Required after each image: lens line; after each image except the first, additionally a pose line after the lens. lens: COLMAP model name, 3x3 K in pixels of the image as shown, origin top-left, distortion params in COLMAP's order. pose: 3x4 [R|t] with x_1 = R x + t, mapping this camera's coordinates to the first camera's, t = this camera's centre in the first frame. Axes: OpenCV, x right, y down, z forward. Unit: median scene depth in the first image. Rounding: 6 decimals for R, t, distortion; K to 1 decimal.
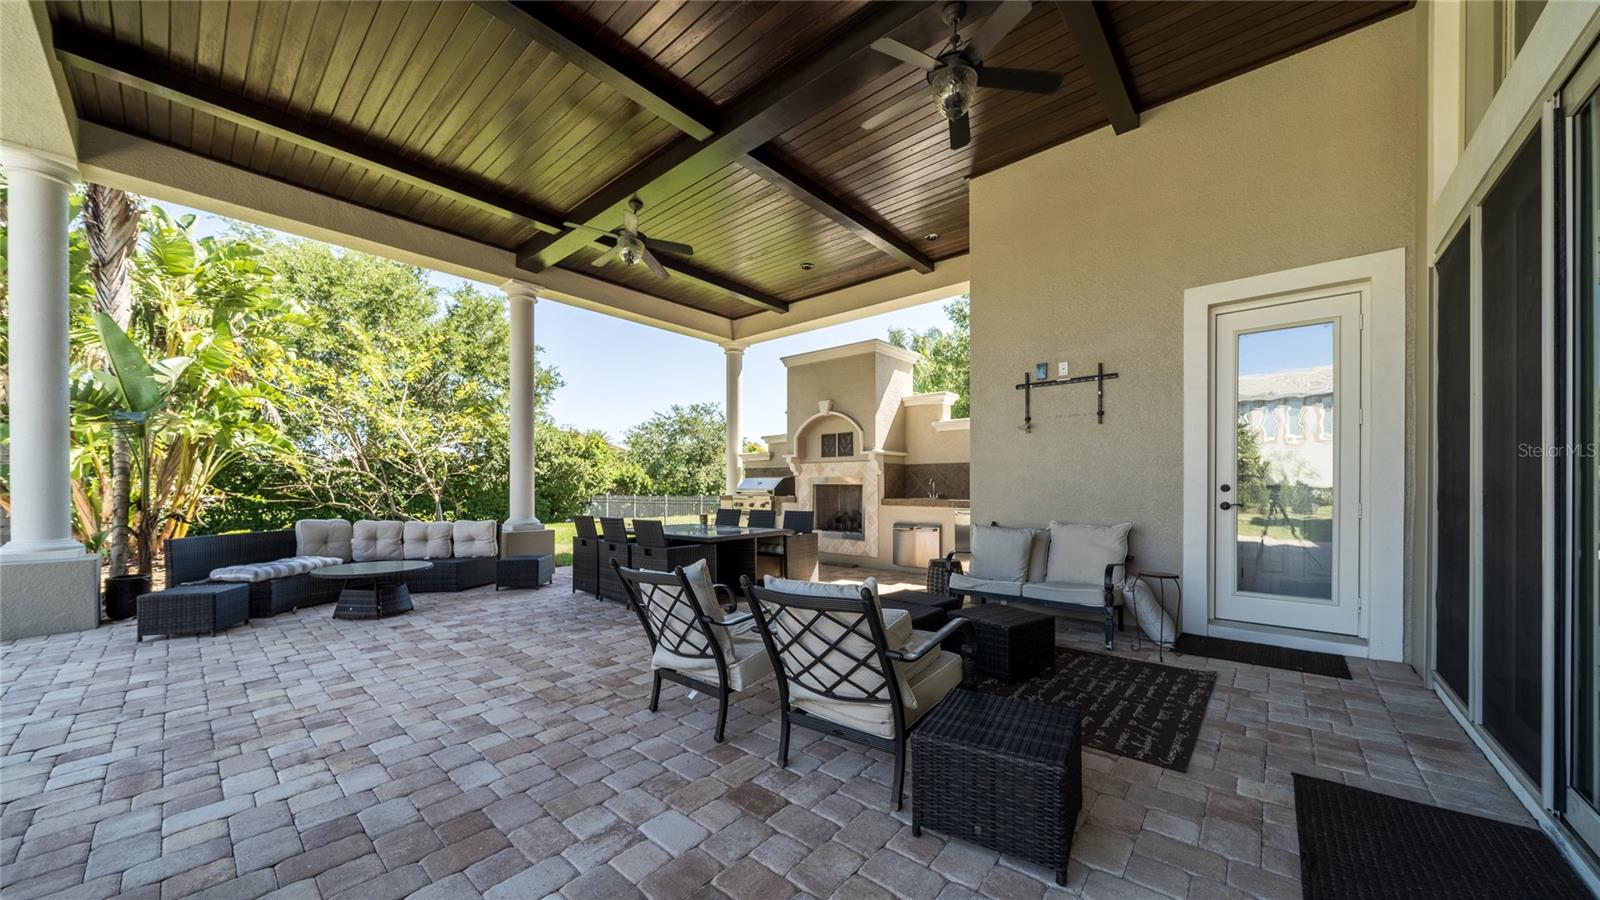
lens RADIAL K [[550.3, 0, 790.6], [0, 550.3, 486.4], [0, 0, 1]] dist [-0.005904, 0.000526]
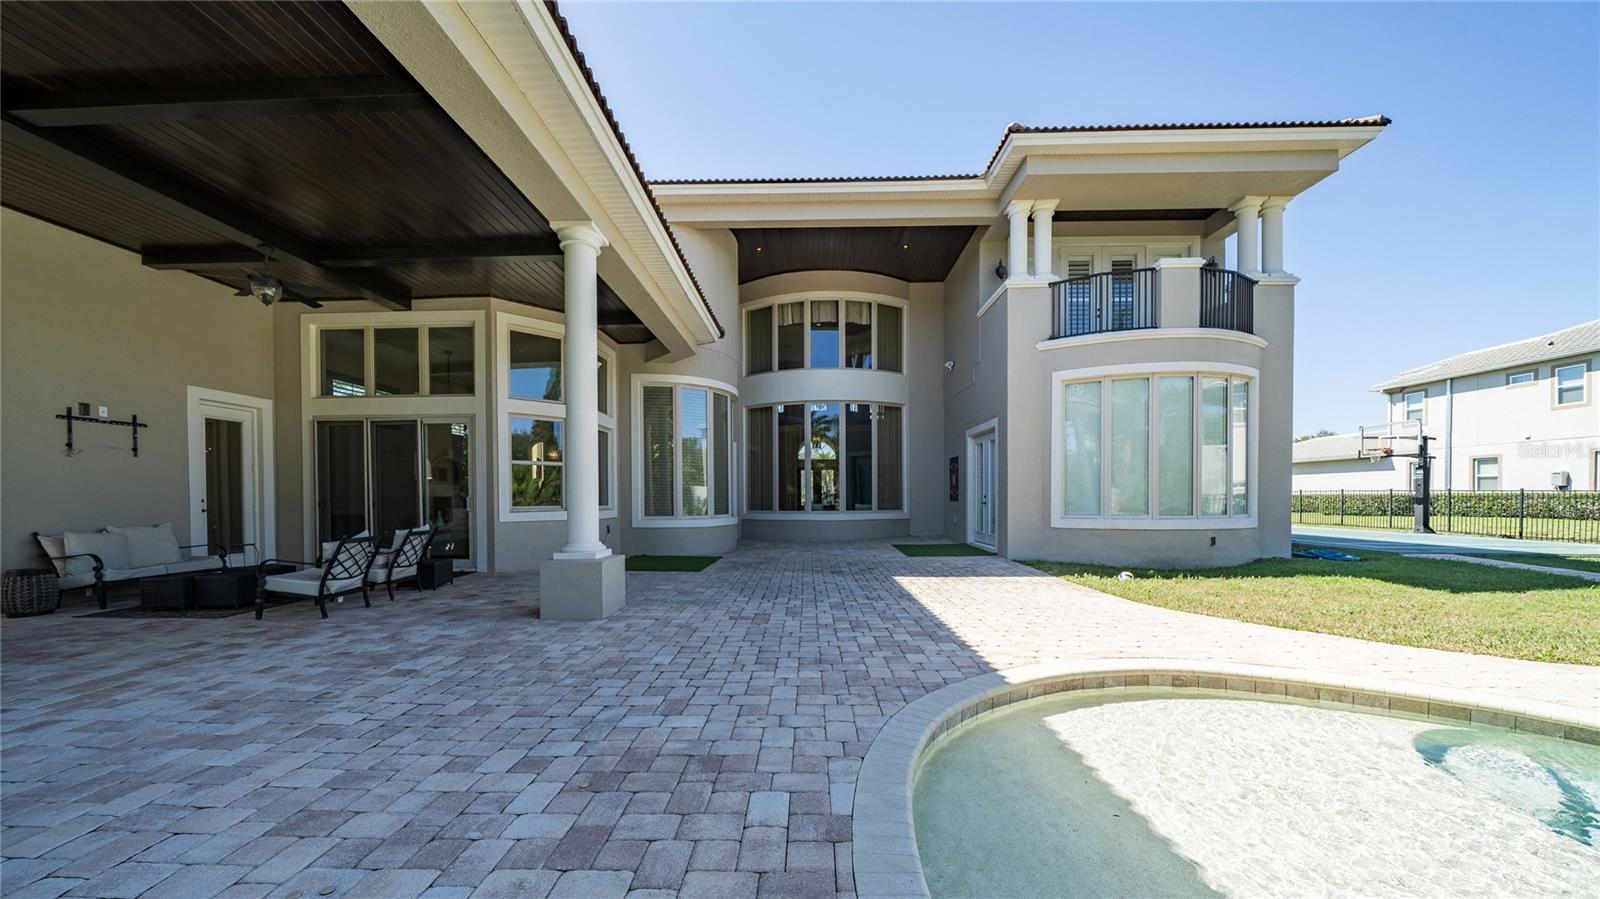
lens RADIAL K [[550.3, 0, 801.8], [0, 550.3, 502.2], [0, 0, 1]] dist [-0.005904, 0.000526]
pose [[-0.649651, -0.006157, 0.760207, -1.662262], [0.003934, 0.999927, 0.011460, -0.002803], [-0.760222, 0.010436, -0.649579, 0.590399]]
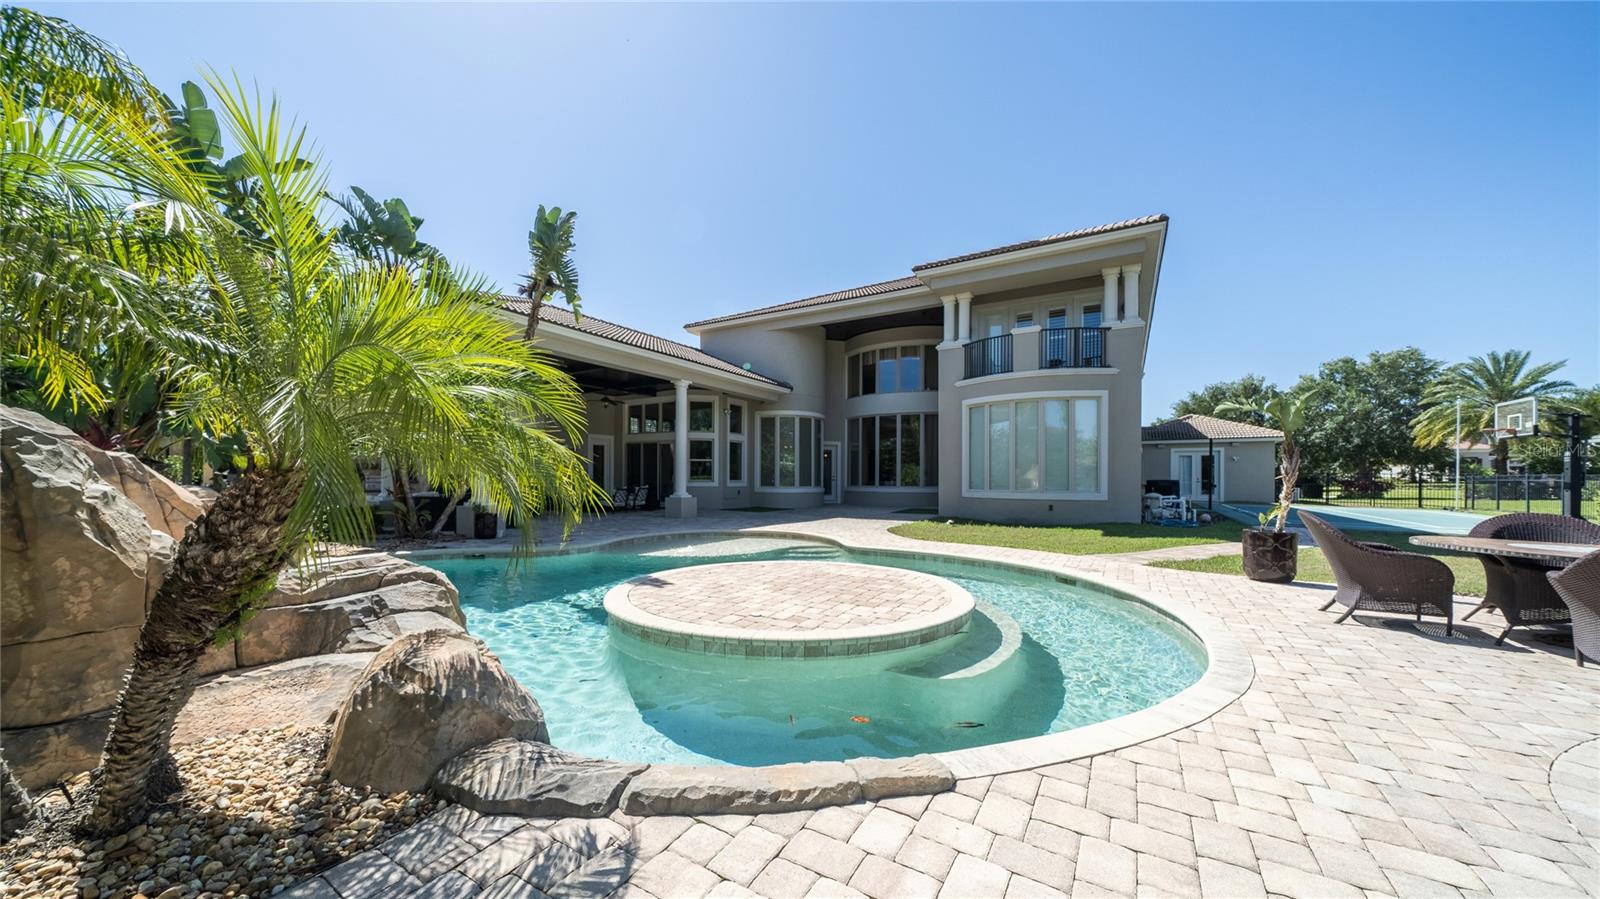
lens RADIAL K [[550.3, 0, 807.7], [0, 550.3, 472.9], [0, 0, 1]] dist [-0.005904, 0.000526]
pose [[-0.196634, 0.002940, 0.980473, -3.841806], [-0.005226, 0.999978, -0.004047, -0.008861], [-0.980463, -0.005920, -0.196614, 0.078213]]
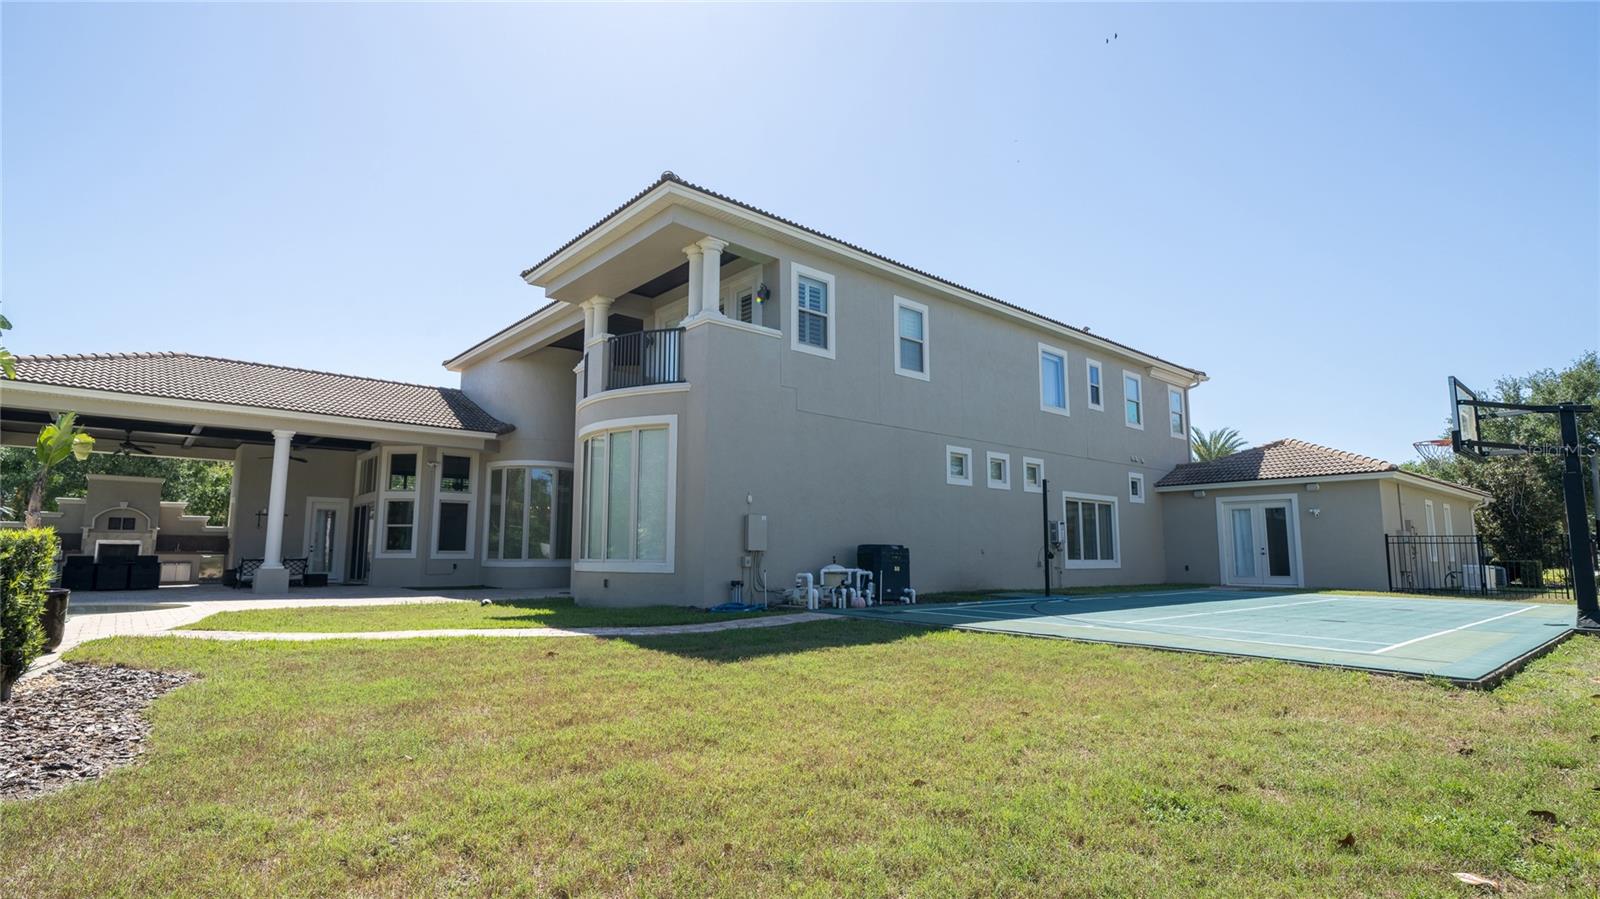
lens RADIAL K [[796.3, 0, 805.5], [0, 796.3, 451.1], [0, 0, 1]] dist [0.015790, -0.000360]
pose [[0.126207, 0.129197, 0.983555, -4.160600], [-0.003950, 0.991540, -0.129739, 0.055815], [-0.991996, 0.012489, 0.125649, -3.017153]]
